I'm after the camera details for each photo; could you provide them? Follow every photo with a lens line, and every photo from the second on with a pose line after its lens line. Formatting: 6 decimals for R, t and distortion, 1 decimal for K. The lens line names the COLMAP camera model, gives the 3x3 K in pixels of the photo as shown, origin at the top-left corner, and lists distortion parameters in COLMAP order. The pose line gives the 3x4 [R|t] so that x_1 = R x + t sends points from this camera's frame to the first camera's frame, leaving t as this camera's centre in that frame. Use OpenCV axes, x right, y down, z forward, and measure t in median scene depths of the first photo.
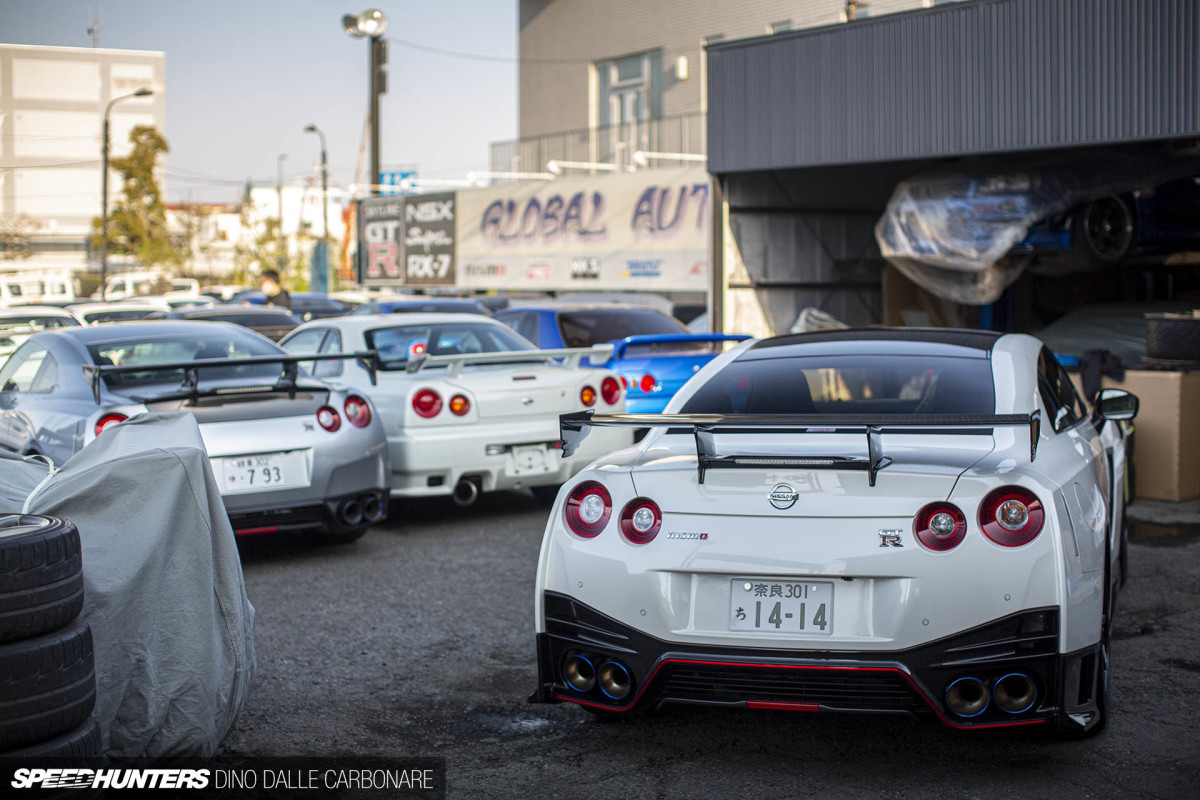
lens RADIAL K [[1716.7, 0, 600.0], [0, 1716.7, 400.0], [0, 0, 1]] dist [-0.194996, -0.042553]
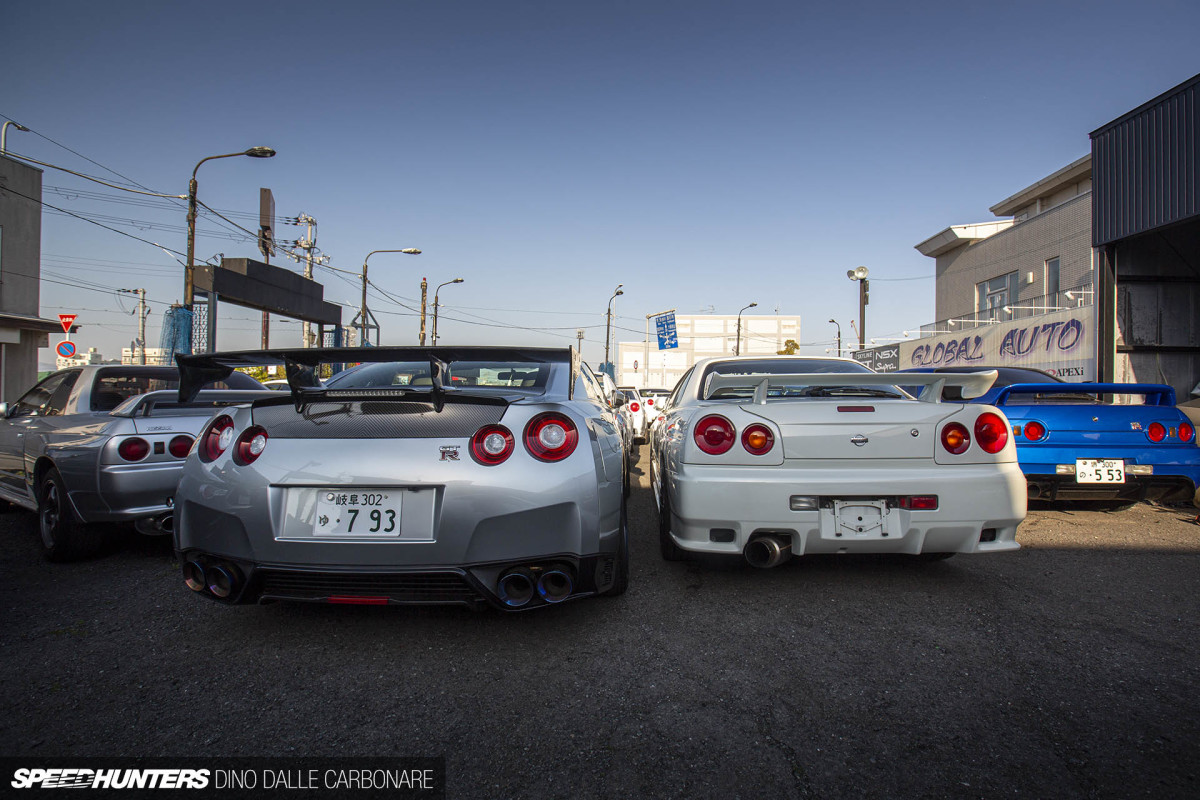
lens RADIAL K [[552.5, 0, 603.9], [0, 552.5, 395.6], [0, 0, 1]] dist [-0.058259, 0.019124]
pose [[0.820556, 0.016125, -0.571338, 0.001595], [-0.058826, 0.996676, -0.056357, 0.001344], [0.568530, 0.079853, 0.818777, 0.721871]]
